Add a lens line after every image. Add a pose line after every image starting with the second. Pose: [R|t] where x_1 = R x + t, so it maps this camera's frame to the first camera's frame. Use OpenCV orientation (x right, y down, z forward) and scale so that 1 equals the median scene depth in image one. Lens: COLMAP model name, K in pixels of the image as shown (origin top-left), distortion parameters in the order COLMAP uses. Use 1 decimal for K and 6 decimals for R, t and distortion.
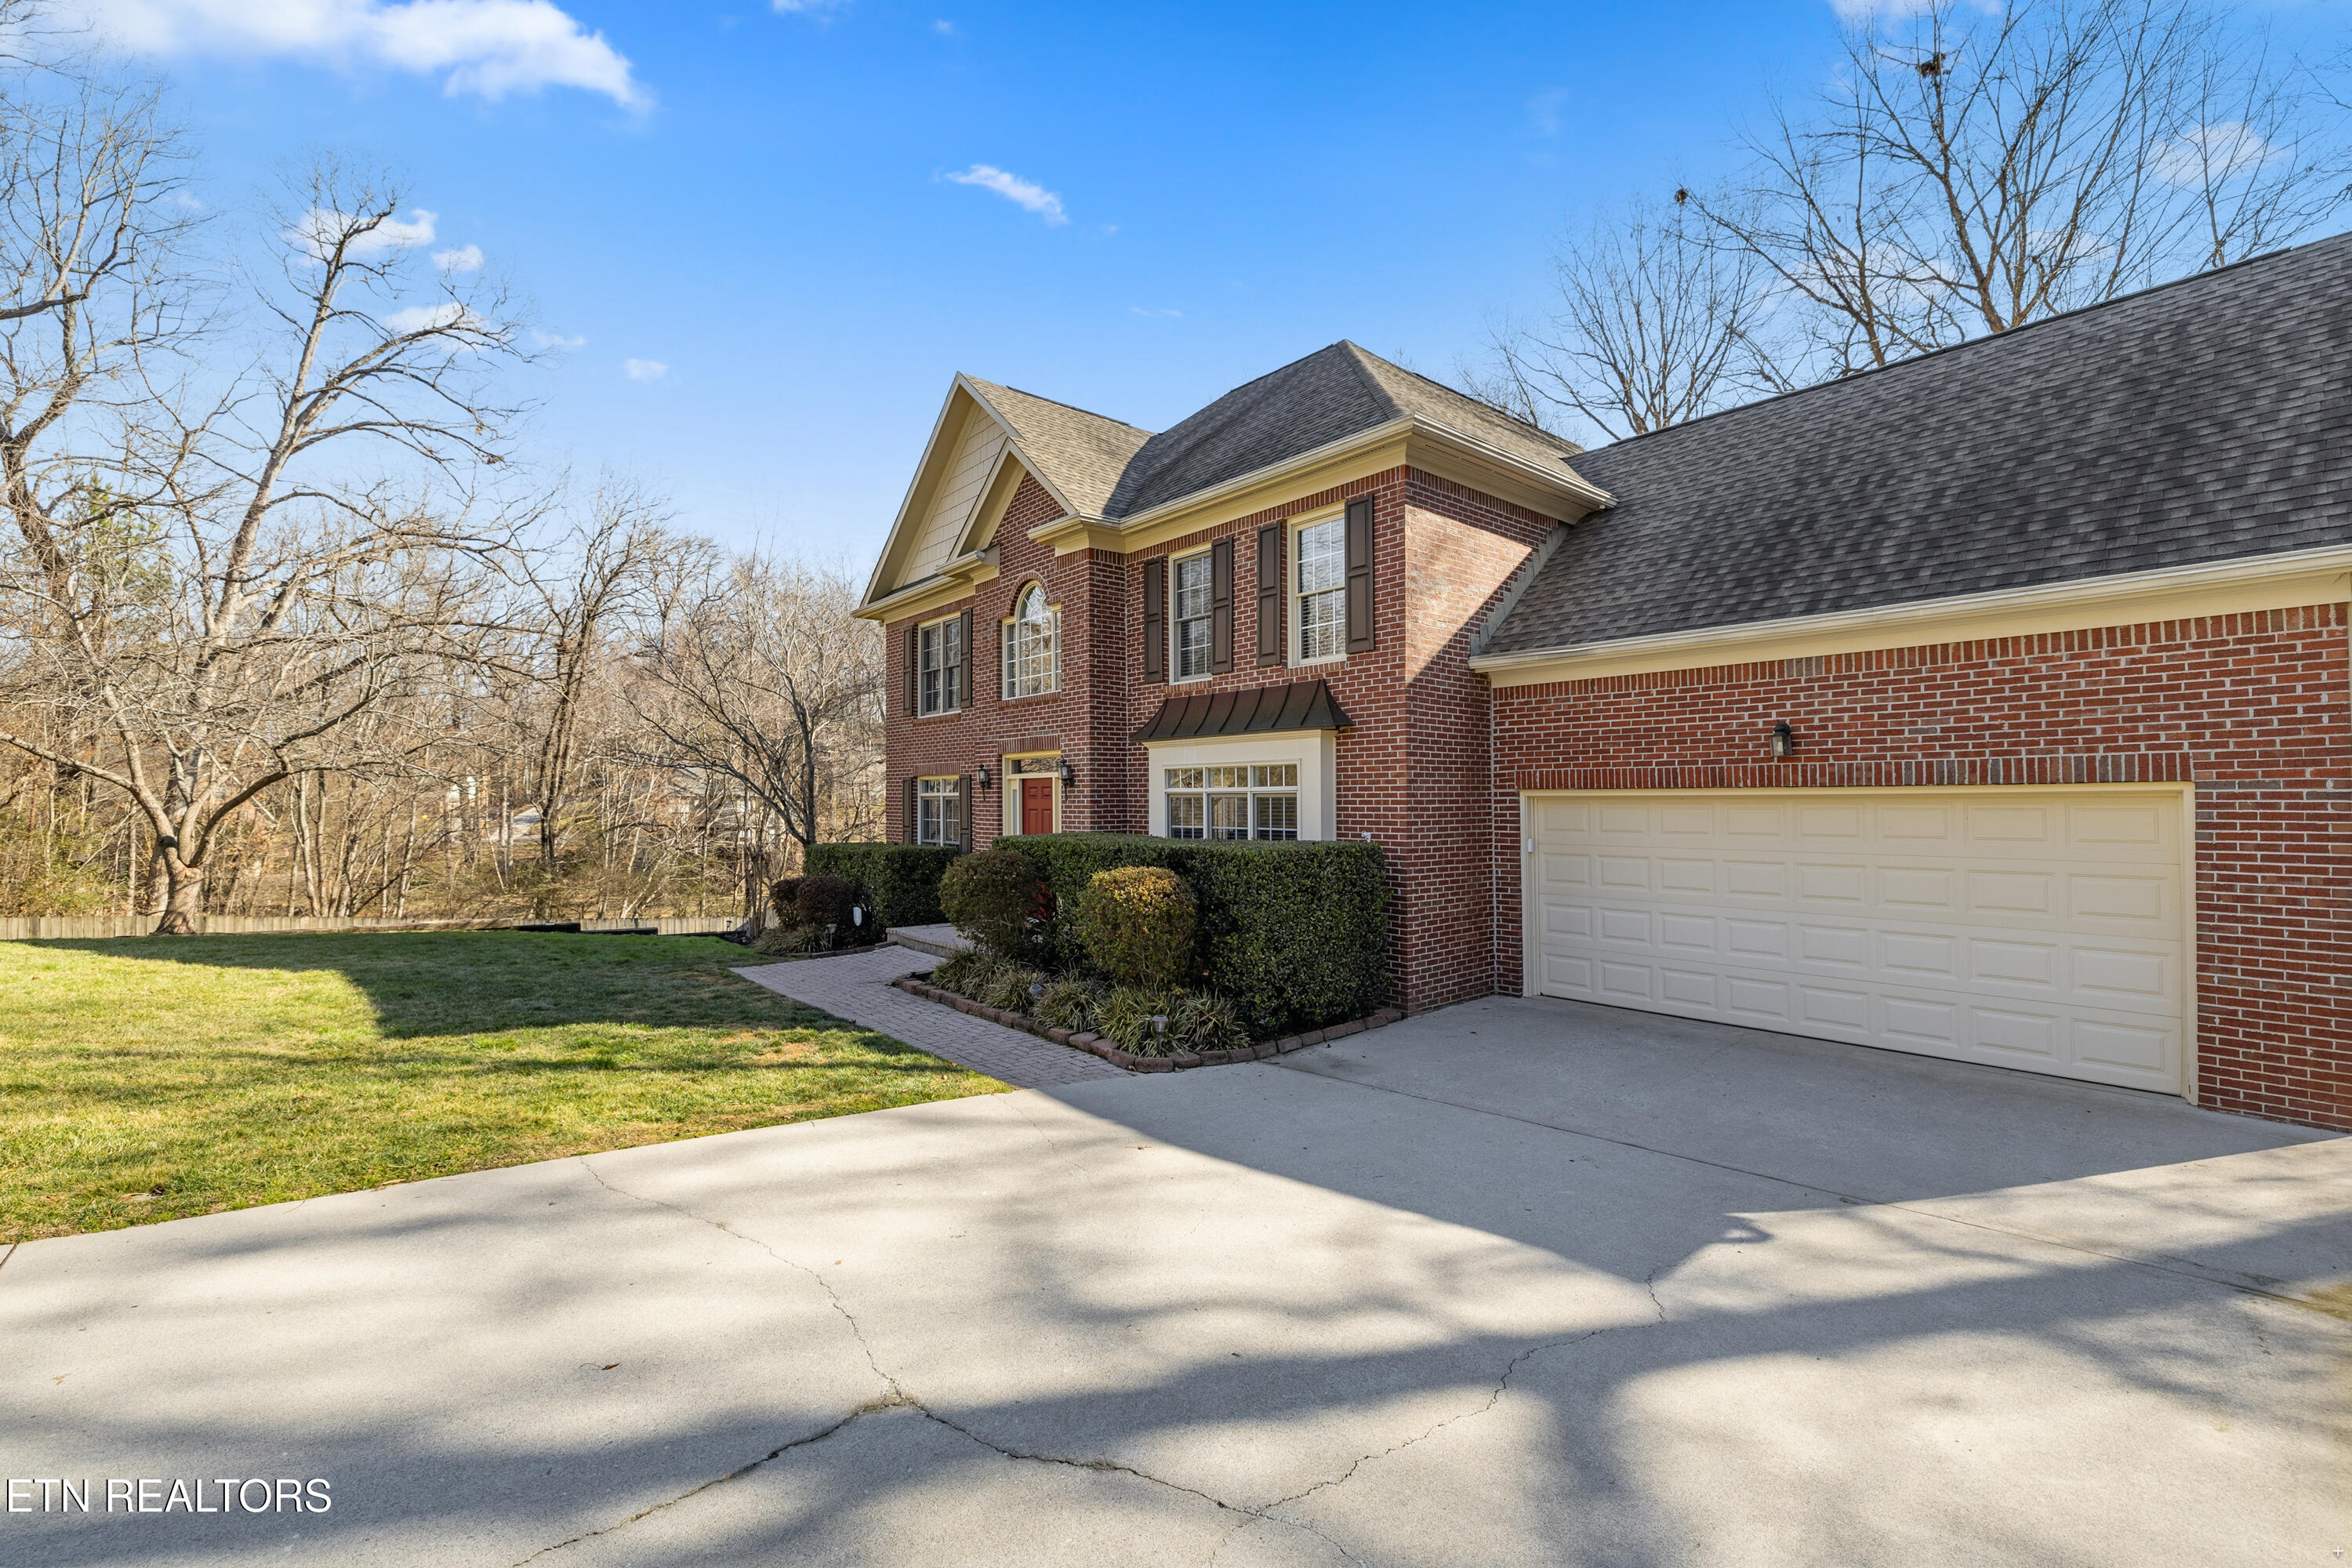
lens RADIAL K [[979.5, 0, 1175.1], [0, 979.5, 782.9], [0, 0, 1]] dist [-0.000320, 0.000328]
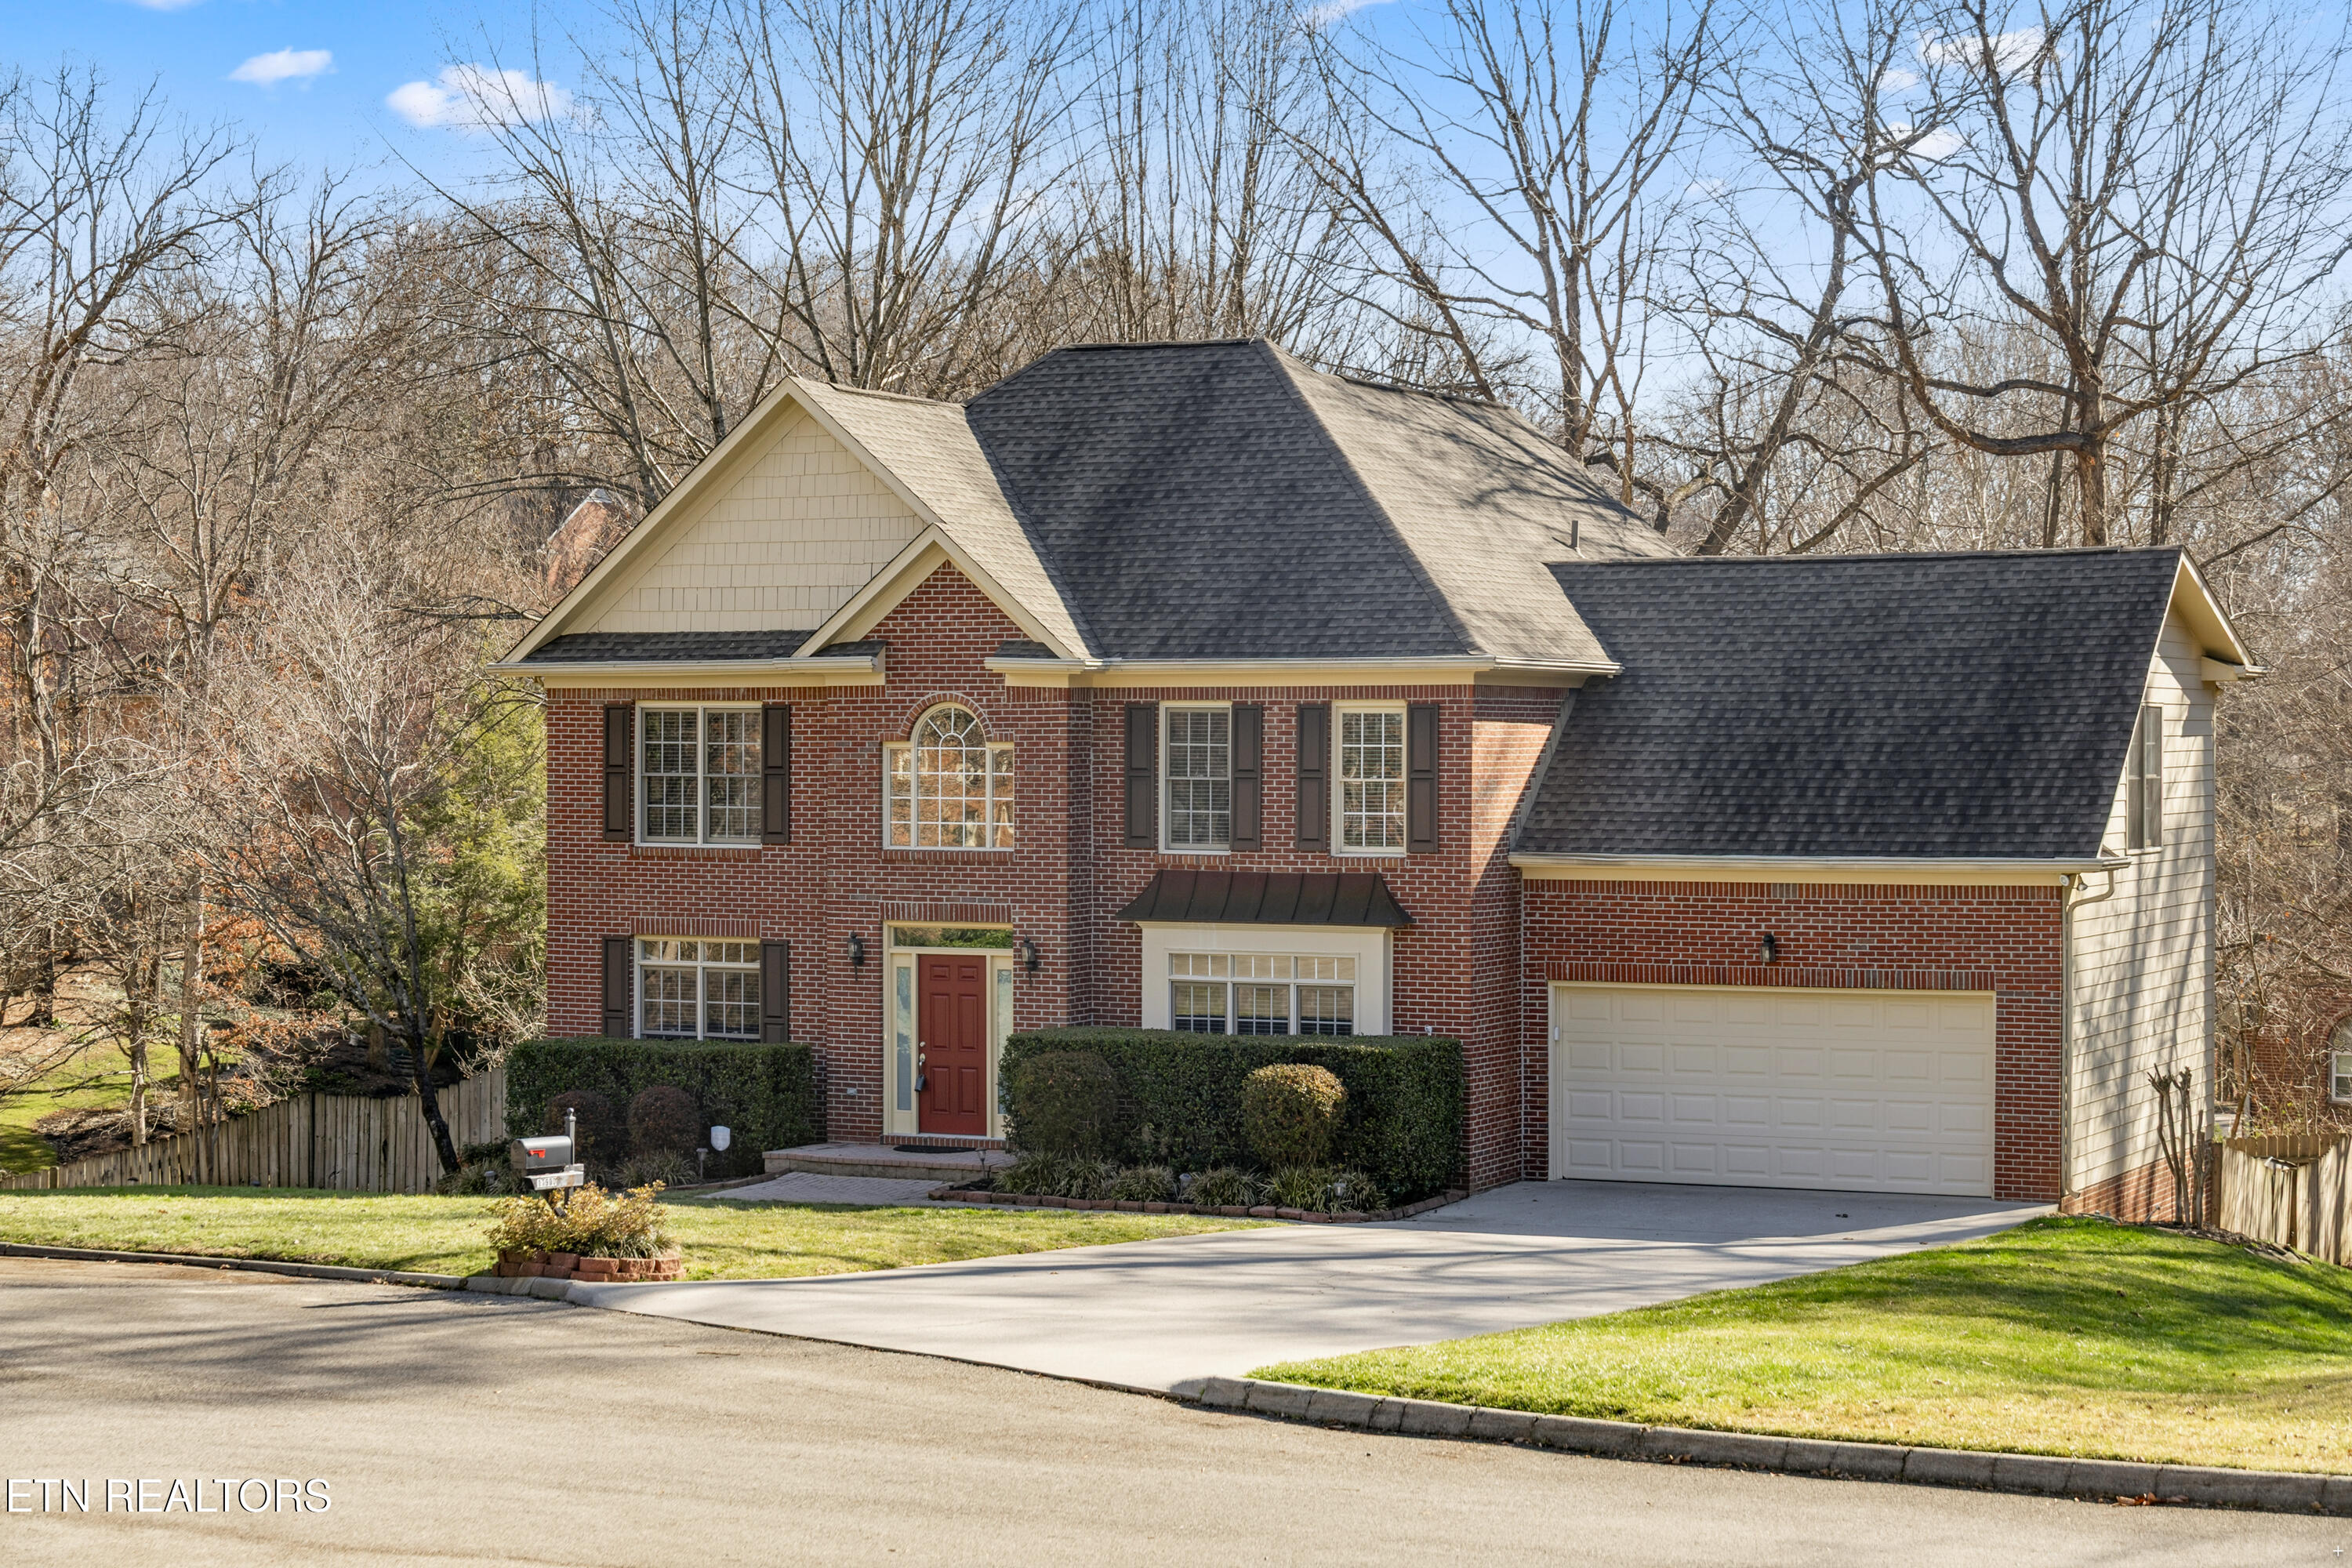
lens RADIAL K [[4401.7, 0, 1176.7], [0, 4401.7, 781.9], [0, 0, 1]] dist [-0.148432, 0.000000]
pose [[0.911132, 0.001613, 0.412112, -1.896759], [-0.012854, 0.999617, 0.024508, -0.307729], [-0.411914, -0.027627, 0.910804, -3.020020]]
